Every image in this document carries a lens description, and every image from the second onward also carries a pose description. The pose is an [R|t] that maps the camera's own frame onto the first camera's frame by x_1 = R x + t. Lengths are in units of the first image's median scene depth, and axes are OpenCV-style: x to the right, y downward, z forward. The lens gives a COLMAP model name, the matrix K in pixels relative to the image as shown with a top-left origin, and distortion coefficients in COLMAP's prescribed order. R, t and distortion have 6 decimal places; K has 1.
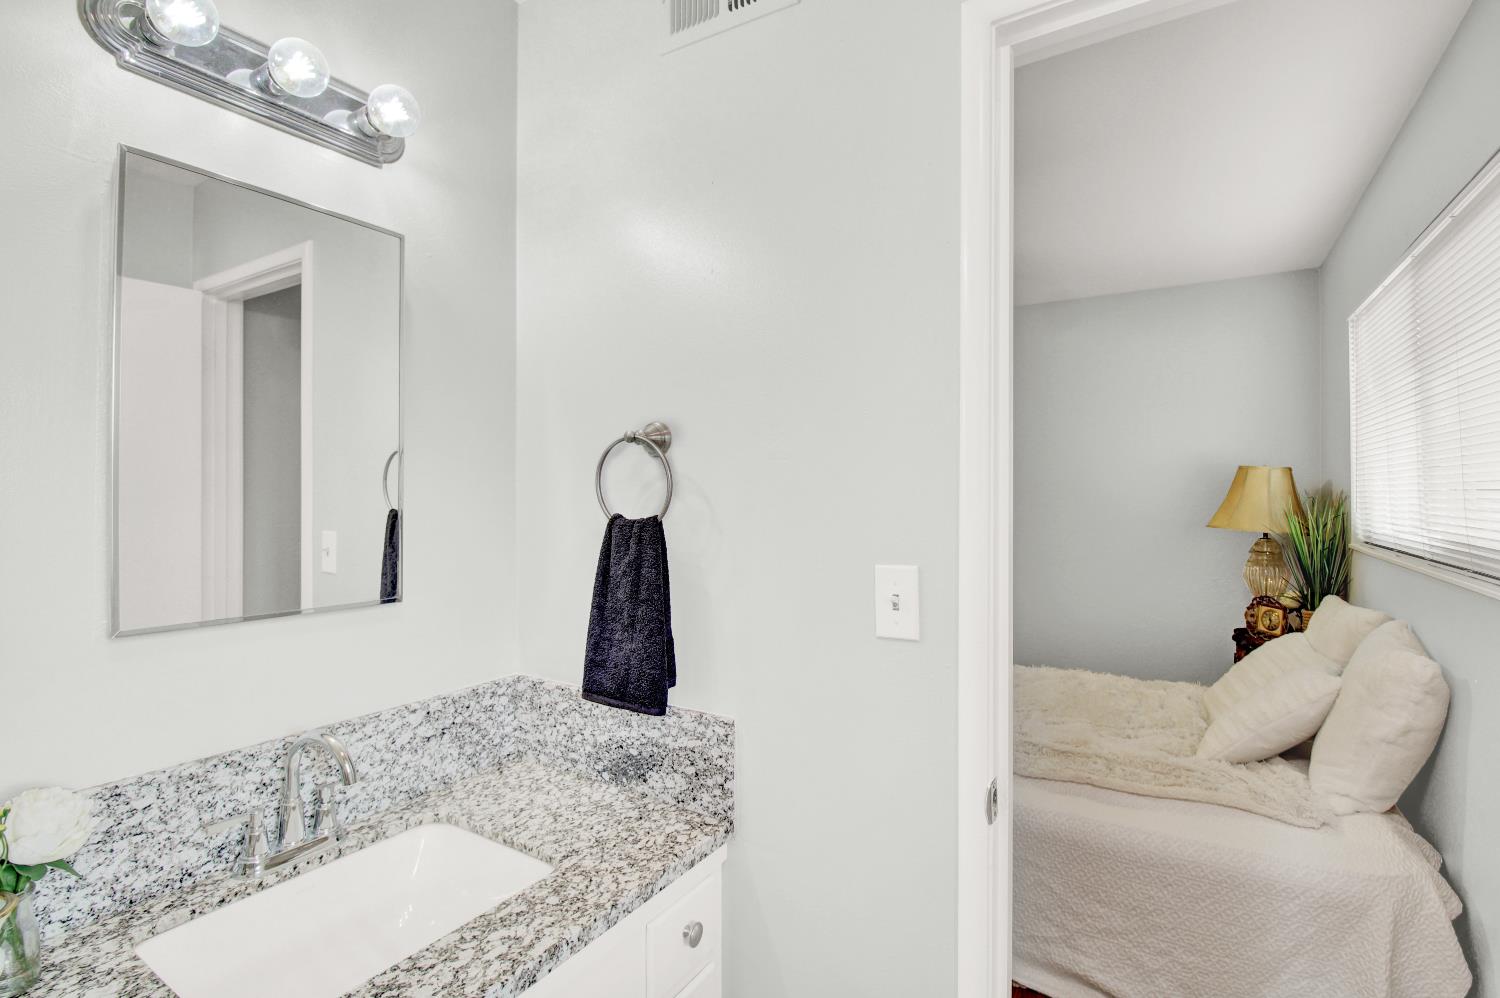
lens RADIAL K [[704.5, 0, 753.2], [0, 704.5, 502.3], [0, 0, 1]] dist [-0.005273, -0.005460]
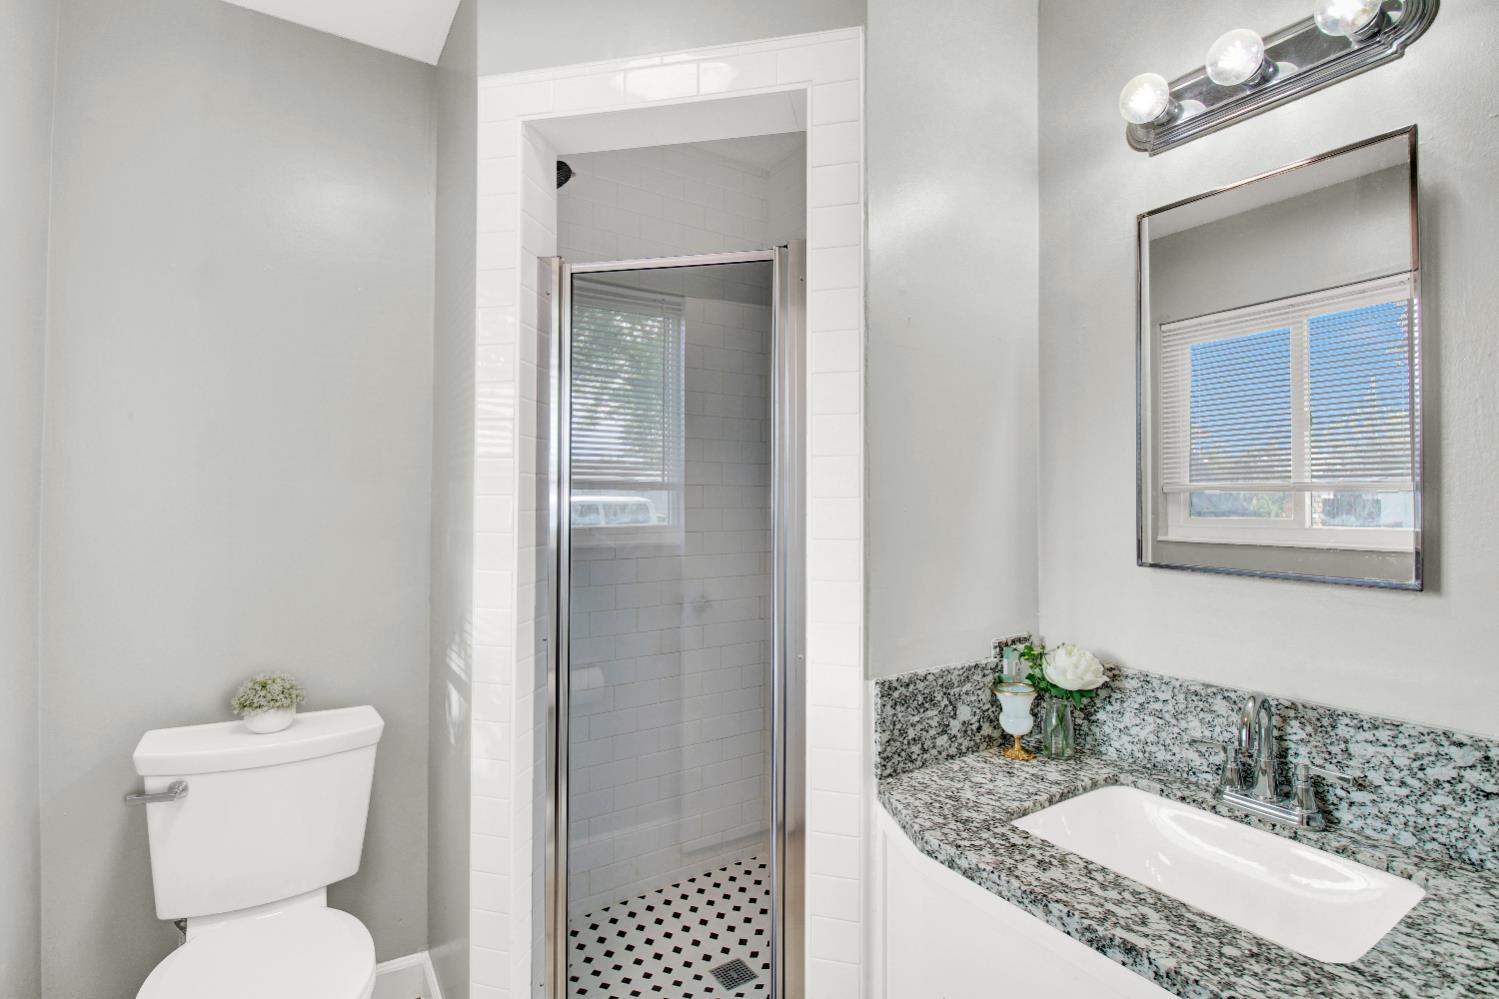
lens RADIAL K [[704.1, 0, 748.1], [0, 704.1, 492.6], [0, 0, 1]] dist [-0.005273, -0.005460]
pose [[-0.420401, -0.008852, -0.907295, 0.629369], [-0.010512, 0.999933, -0.004885, 0.054516], [0.907277, 0.007484, -0.420466, 0.788073]]
